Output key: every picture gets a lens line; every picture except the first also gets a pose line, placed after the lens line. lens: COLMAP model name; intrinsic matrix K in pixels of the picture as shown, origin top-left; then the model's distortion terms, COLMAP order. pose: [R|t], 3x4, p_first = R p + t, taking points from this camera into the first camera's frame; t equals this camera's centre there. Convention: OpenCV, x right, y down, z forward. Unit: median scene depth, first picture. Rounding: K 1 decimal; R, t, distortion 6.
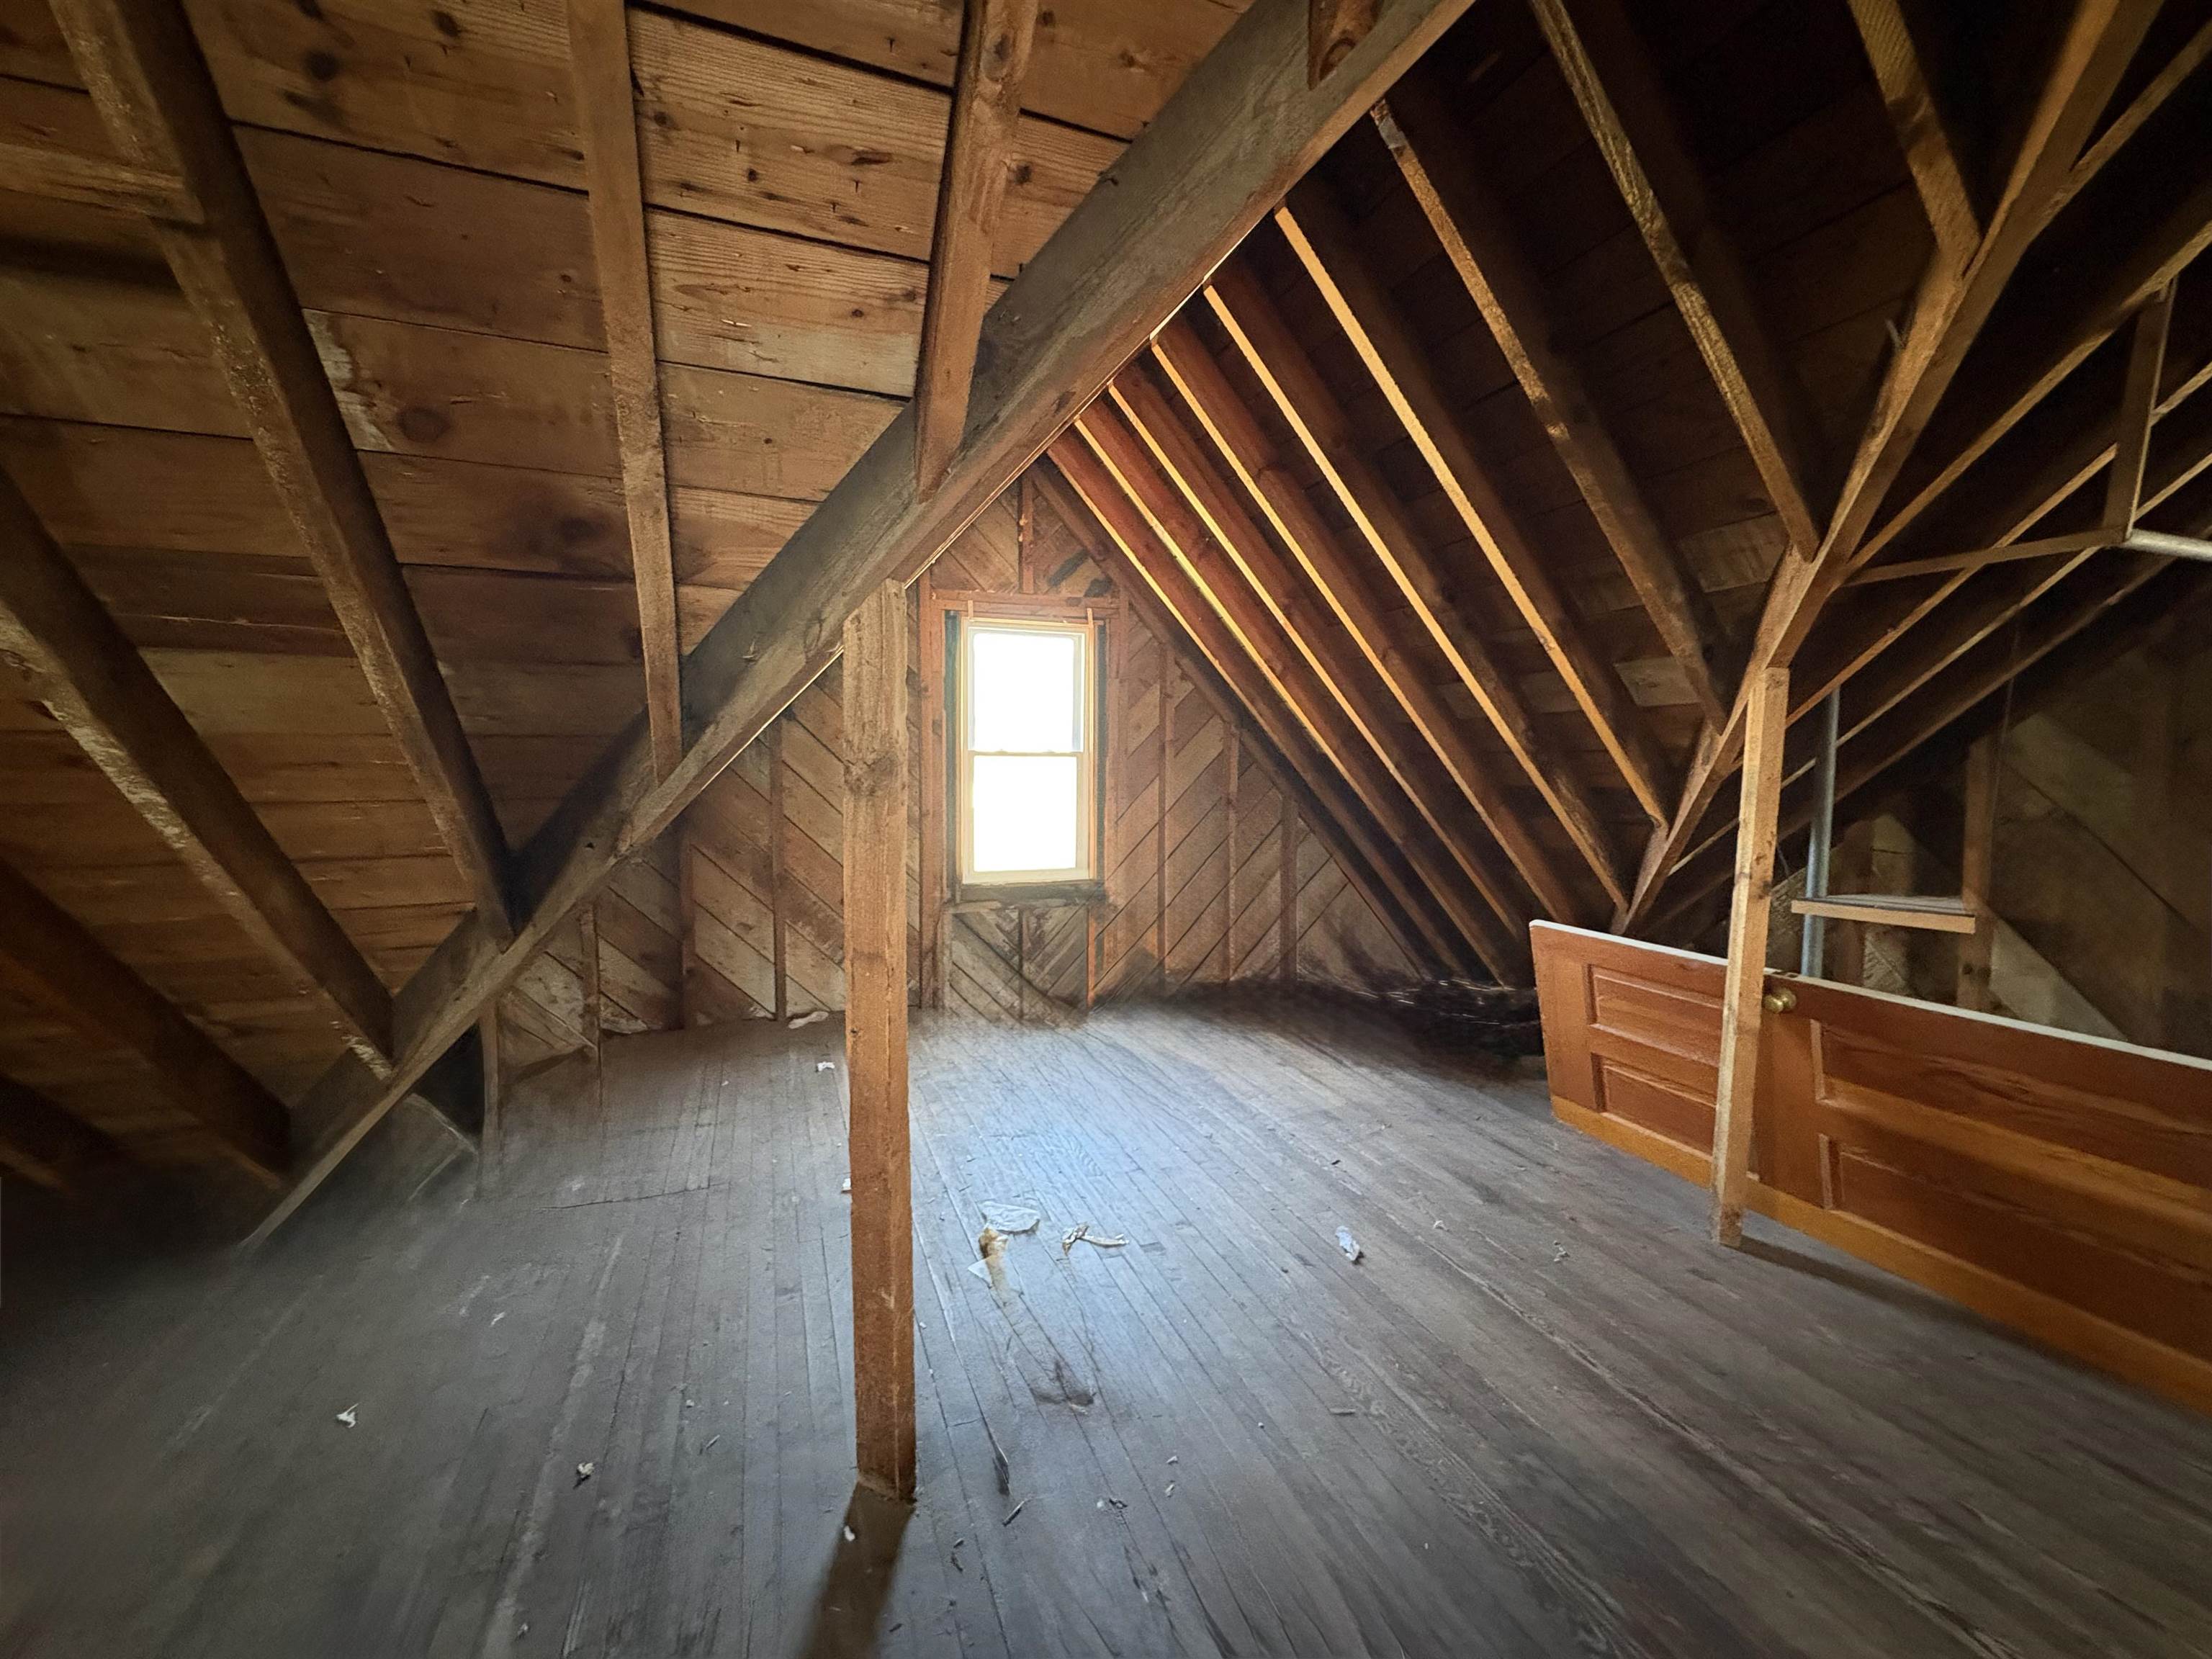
lens RADIAL K [[875.7, 0, 1104.7], [0, 875.7, 827.8], [0, 0, 1]] dist [0.002644, -0.000261]
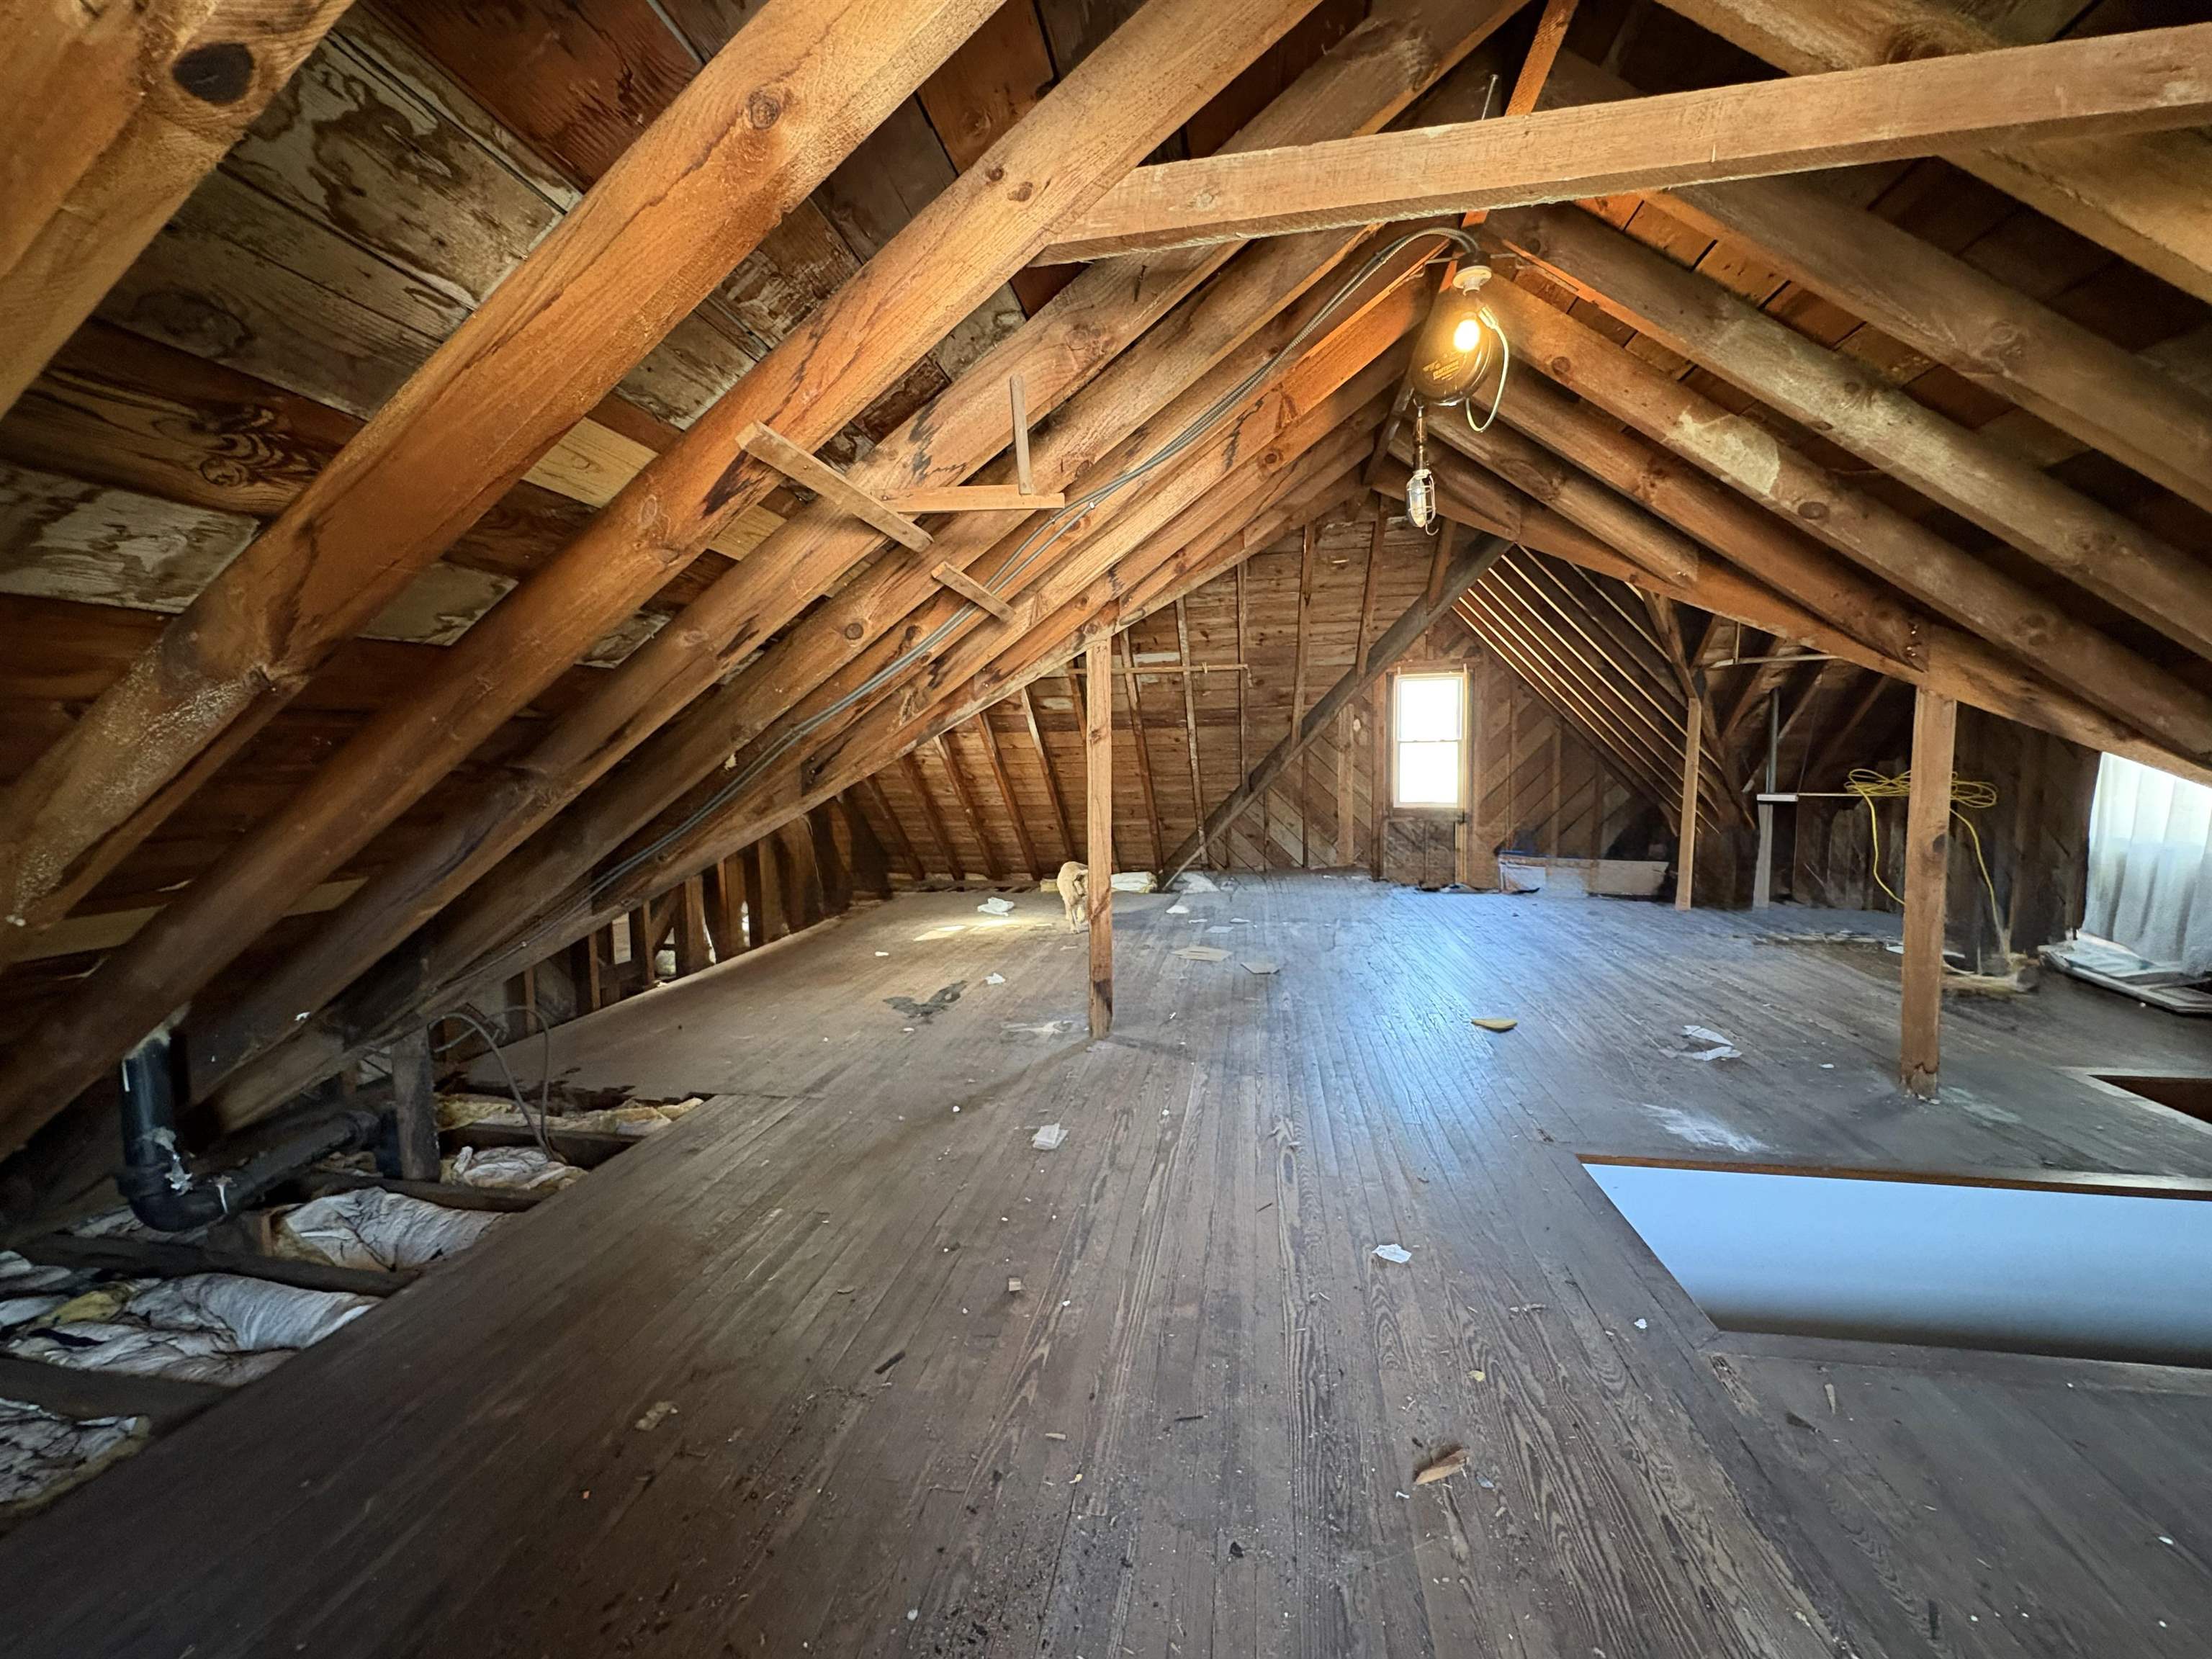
lens RADIAL K [[875.7, 0, 1104.5], [0, 875.7, 828.7], [0, 0, 1]] dist [0.002644, -0.000261]
pose [[0.857685, 0.014132, -0.513981, 0.309541], [-0.010605, 0.999896, 0.009797, 0.101497], [0.514066, -0.002952, 0.857746, -1.089481]]
